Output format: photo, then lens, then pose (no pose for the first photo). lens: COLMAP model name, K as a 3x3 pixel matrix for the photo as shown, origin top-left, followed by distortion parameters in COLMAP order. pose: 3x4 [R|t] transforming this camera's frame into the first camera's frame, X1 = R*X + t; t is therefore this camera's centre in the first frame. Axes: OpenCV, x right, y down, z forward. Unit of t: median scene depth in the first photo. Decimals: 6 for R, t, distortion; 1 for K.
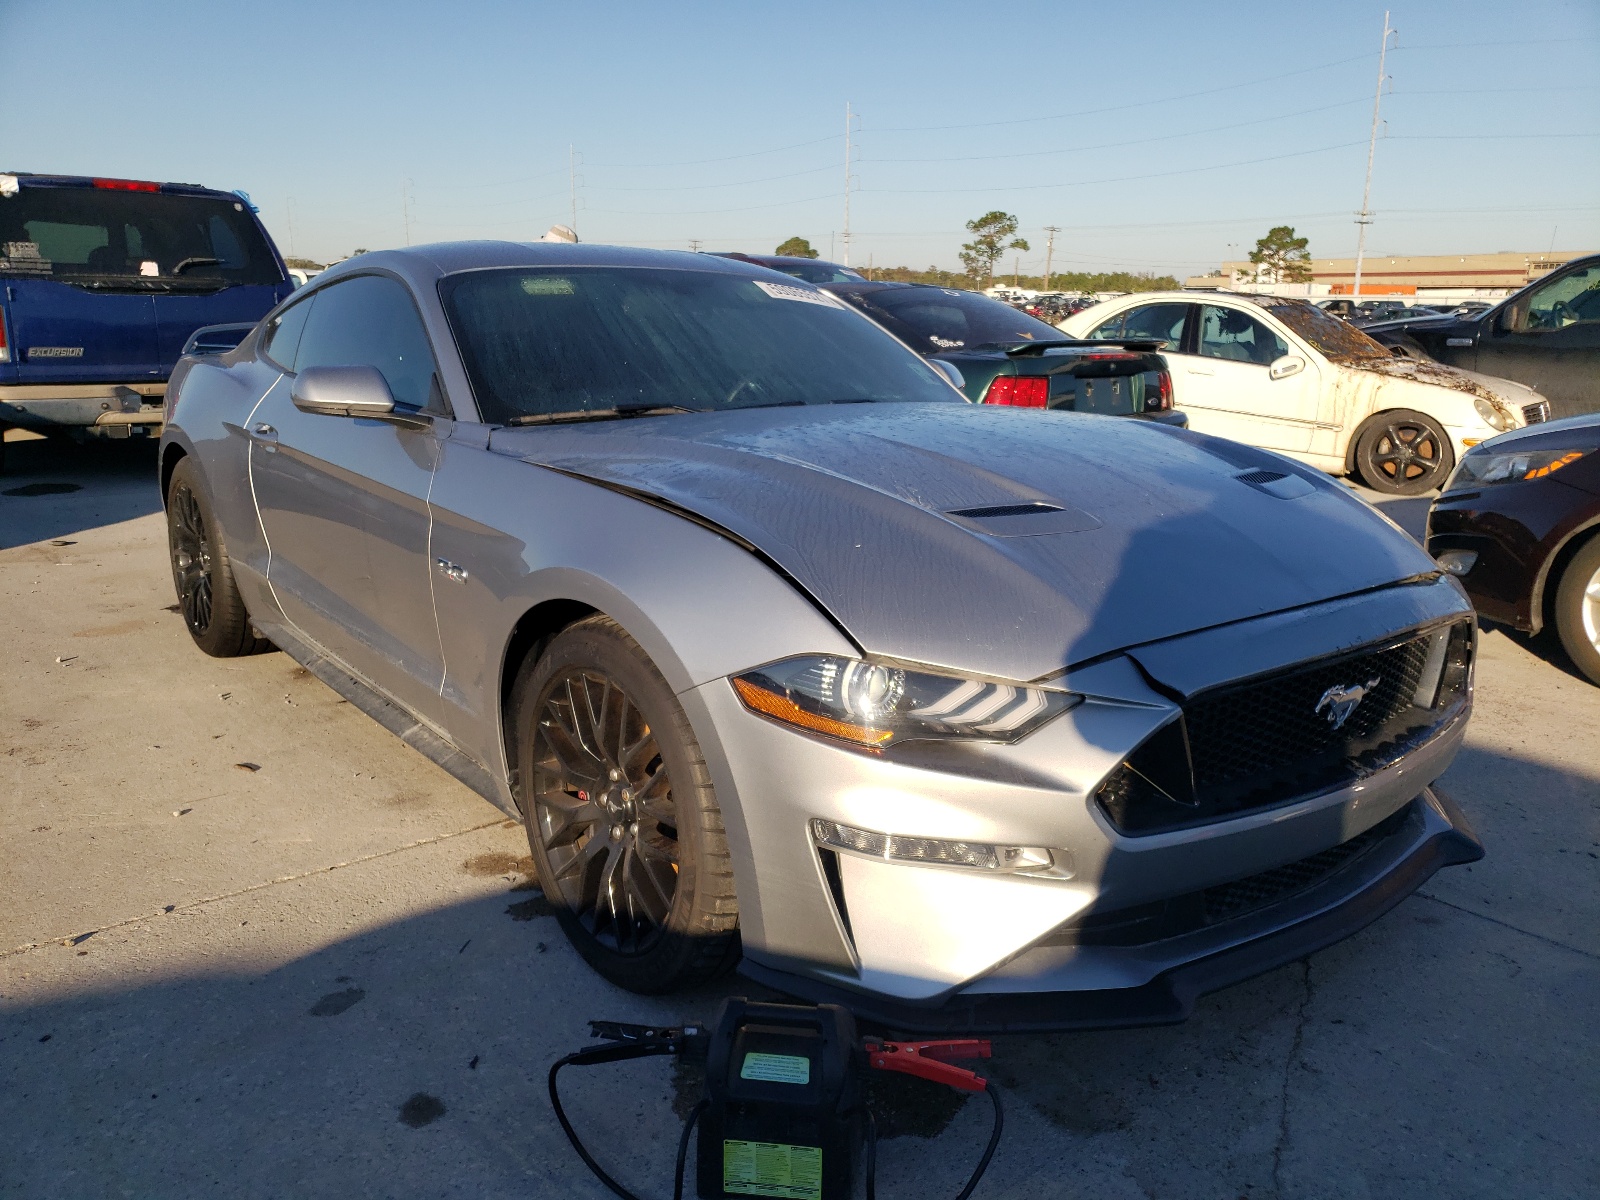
lens RADIAL K [[1300.0, 0, 800.0], [0, 1300.0, 600.0], [0, 0, 1]] dist [0.046619, -0.014129]
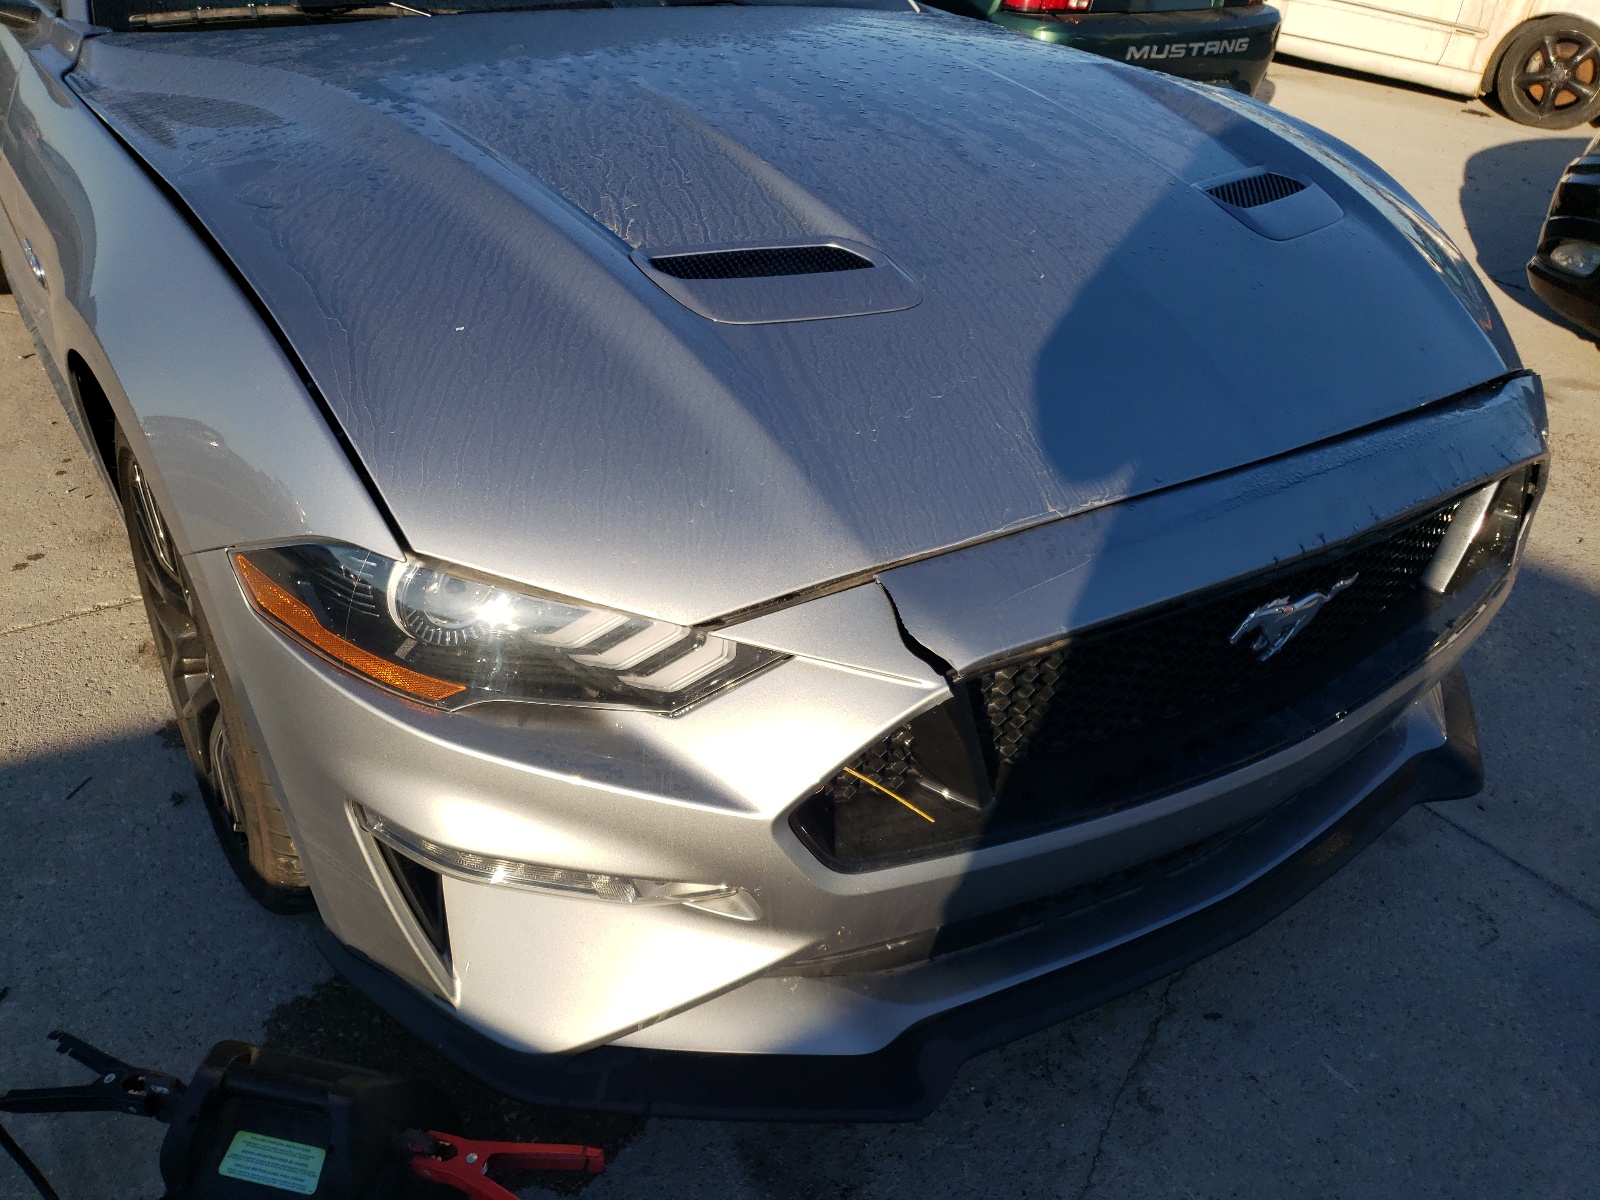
lens RADIAL K [[1307.8, 0, 800.0], [0, 1307.8, 600.0], [0, 0, 1]] dist [0.043406, -0.063227]
pose [[0.996409, 0.071255, -0.045732, 0.164276], [-0.053654, 0.949229, 0.309978, -0.084061], [0.065498, -0.306411, 0.949643, 0.305789]]
